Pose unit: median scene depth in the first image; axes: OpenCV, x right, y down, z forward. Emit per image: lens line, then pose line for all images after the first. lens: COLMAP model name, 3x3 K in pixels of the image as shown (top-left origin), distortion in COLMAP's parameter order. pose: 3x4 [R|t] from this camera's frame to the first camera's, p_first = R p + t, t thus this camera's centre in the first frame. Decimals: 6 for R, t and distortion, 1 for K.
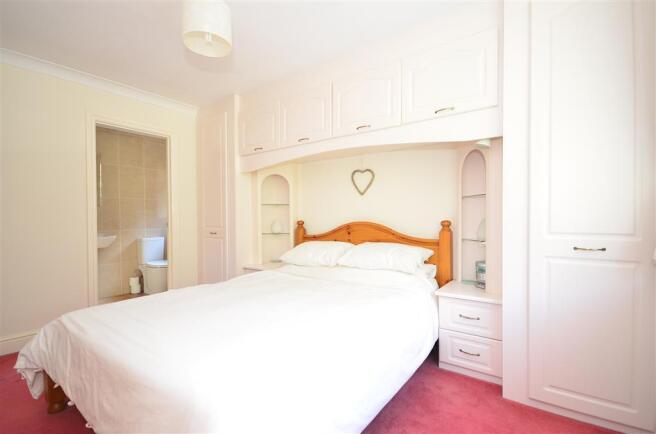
lens RADIAL K [[301.2, 0, 330.3], [0, 301.2, 218.0], [0, 0, 1]] dist [0.000151, -0.000028]
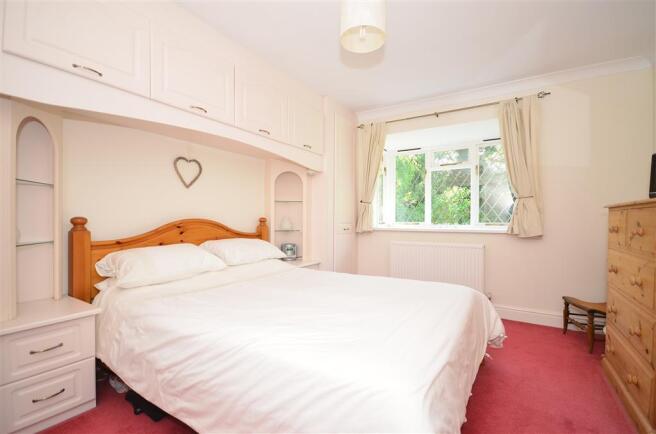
lens RADIAL K [[301.2, 0, 330.1], [0, 301.2, 218.8], [0, 0, 1]] dist [0.000151, -0.000028]
pose [[-0.042601, -0.002144, 0.999090, -0.776922], [-0.010011, 0.999948, 0.001719, 0.006937], [-0.999042, -0.009929, -0.042620, 0.633643]]
